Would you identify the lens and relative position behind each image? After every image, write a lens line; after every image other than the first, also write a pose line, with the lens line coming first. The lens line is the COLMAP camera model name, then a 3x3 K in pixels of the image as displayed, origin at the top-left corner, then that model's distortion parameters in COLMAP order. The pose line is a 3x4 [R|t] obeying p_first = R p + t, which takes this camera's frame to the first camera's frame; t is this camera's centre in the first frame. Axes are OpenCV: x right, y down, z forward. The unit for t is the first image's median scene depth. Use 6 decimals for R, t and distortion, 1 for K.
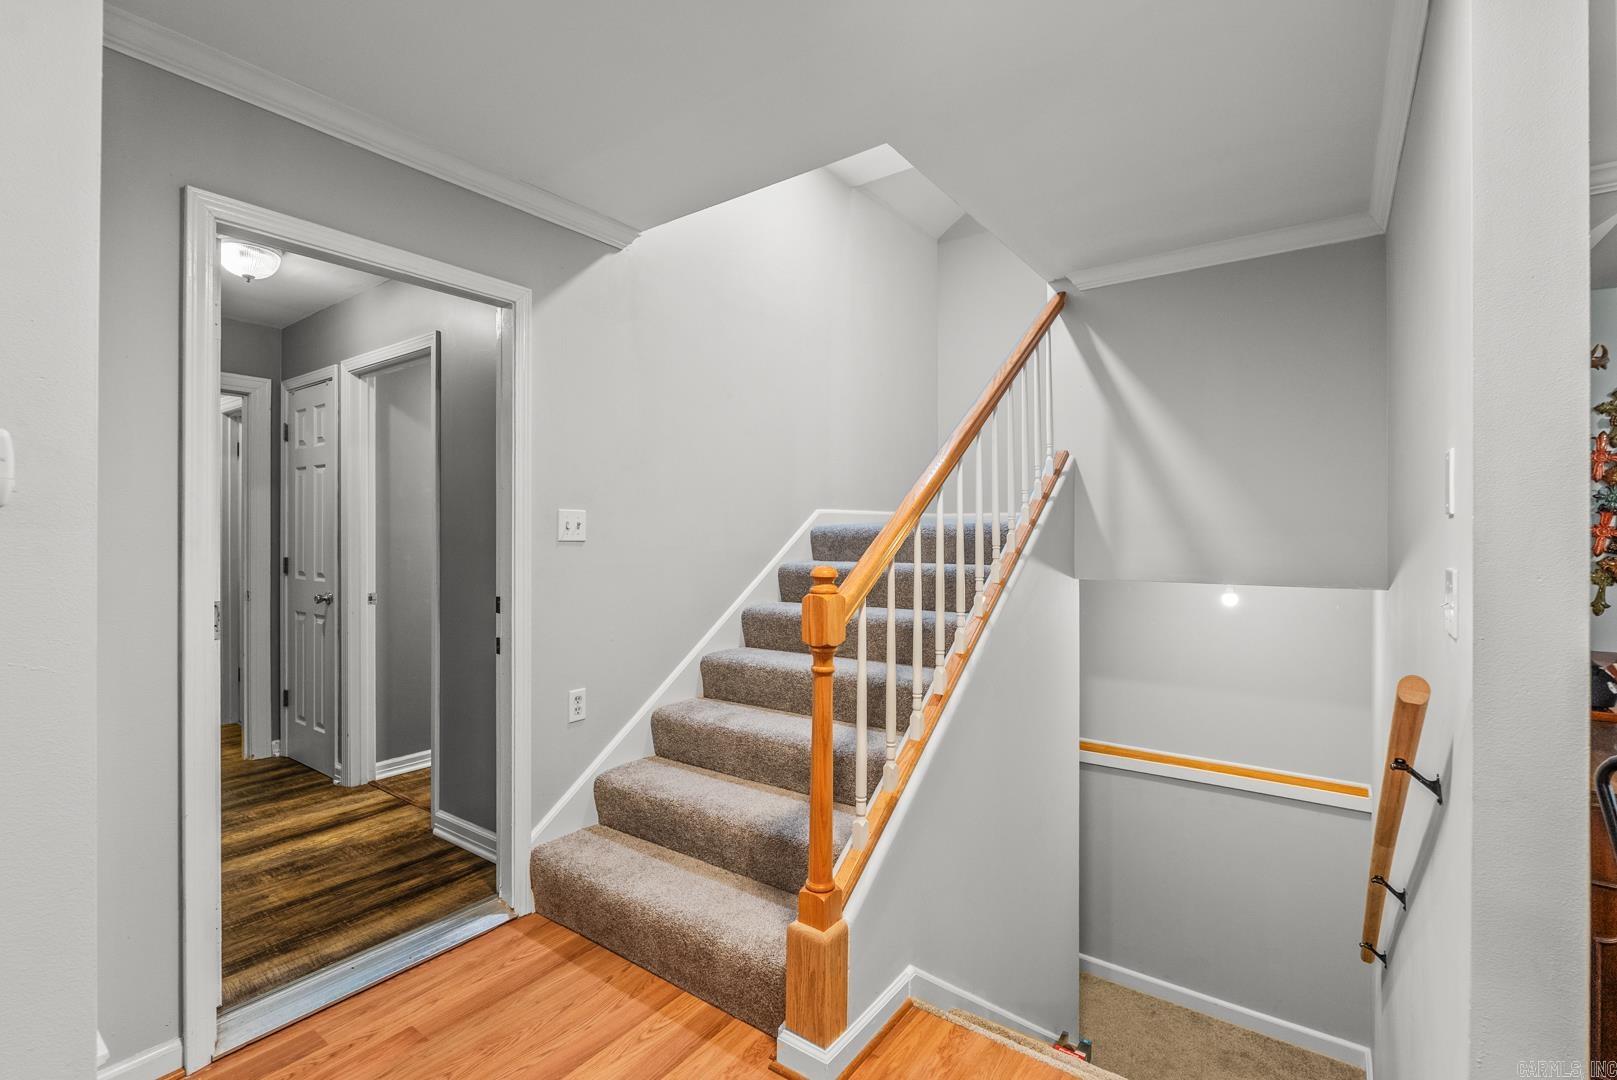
lens RADIAL K [[714.6, 0, 804.5], [0, 714.6, 534.5], [0, 0, 1]] dist [-0.003389, -0.000073]
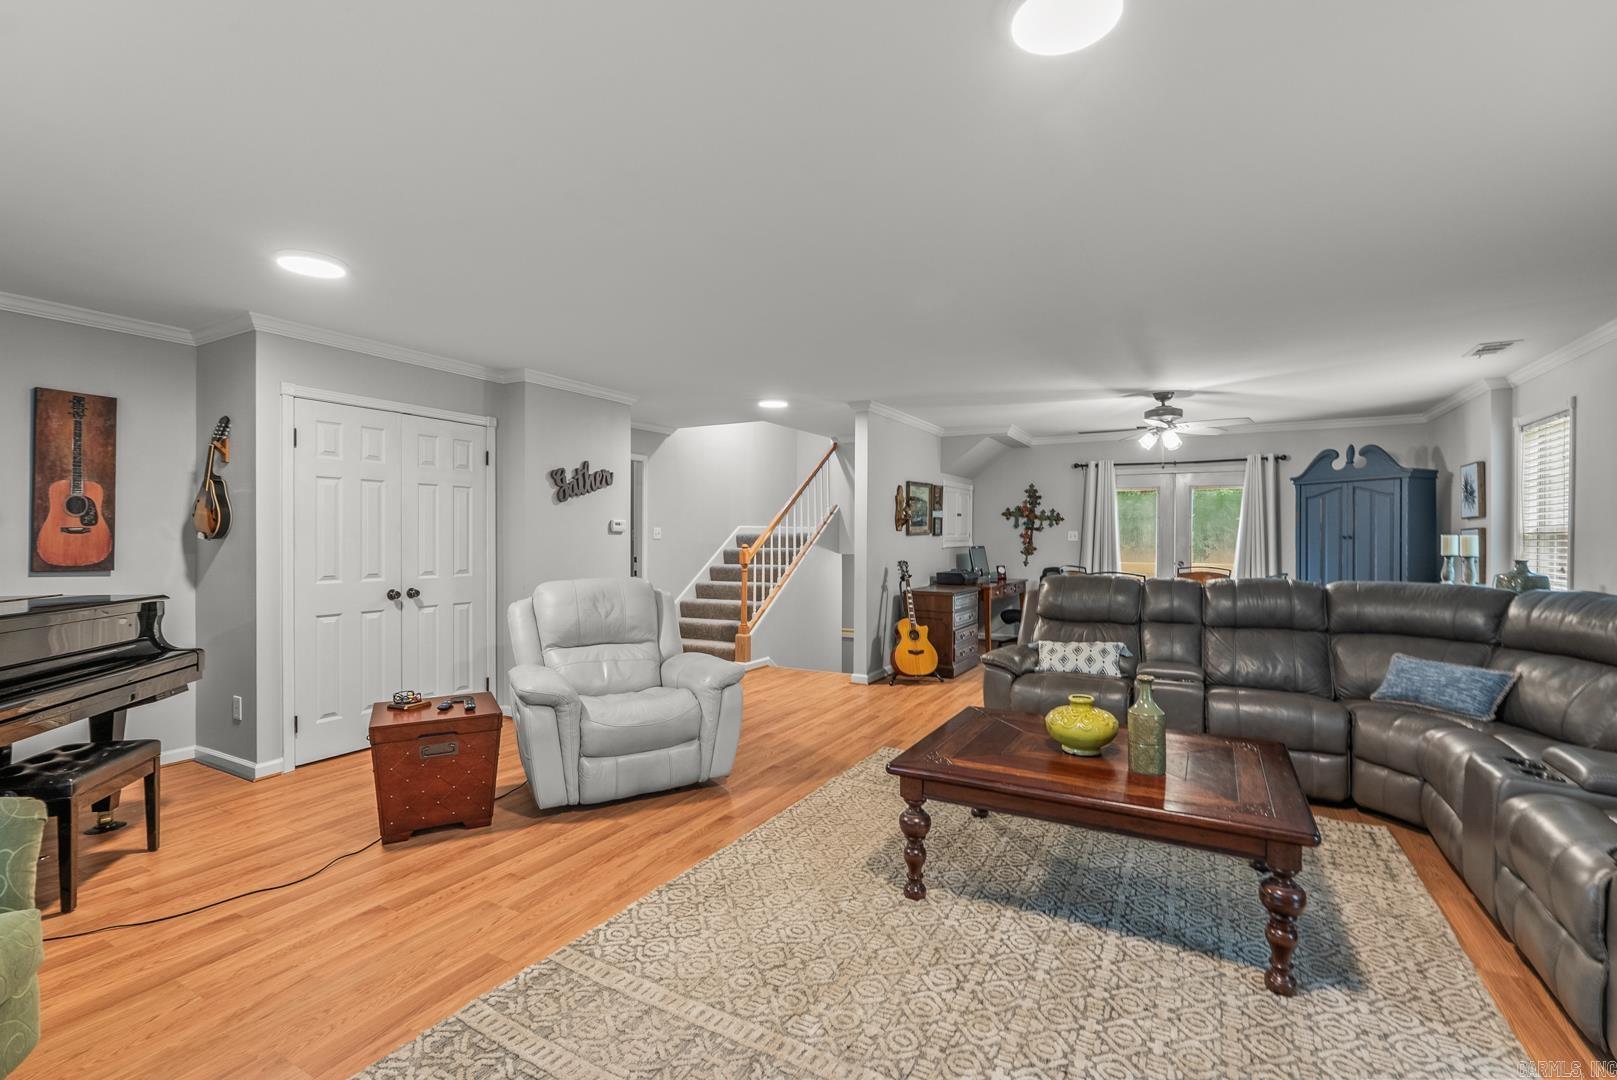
lens RADIAL K [[714.6, 0, 803.5], [0, 714.6, 539.9], [0, 0, 1]] dist [-0.003389, -0.000073]
pose [[0.997495, 0.001618, 0.070721, 0.077960], [-0.001669, 0.999998, 0.000650, 0.008602], [-0.070720, -0.000766, 0.997496, -1.800626]]
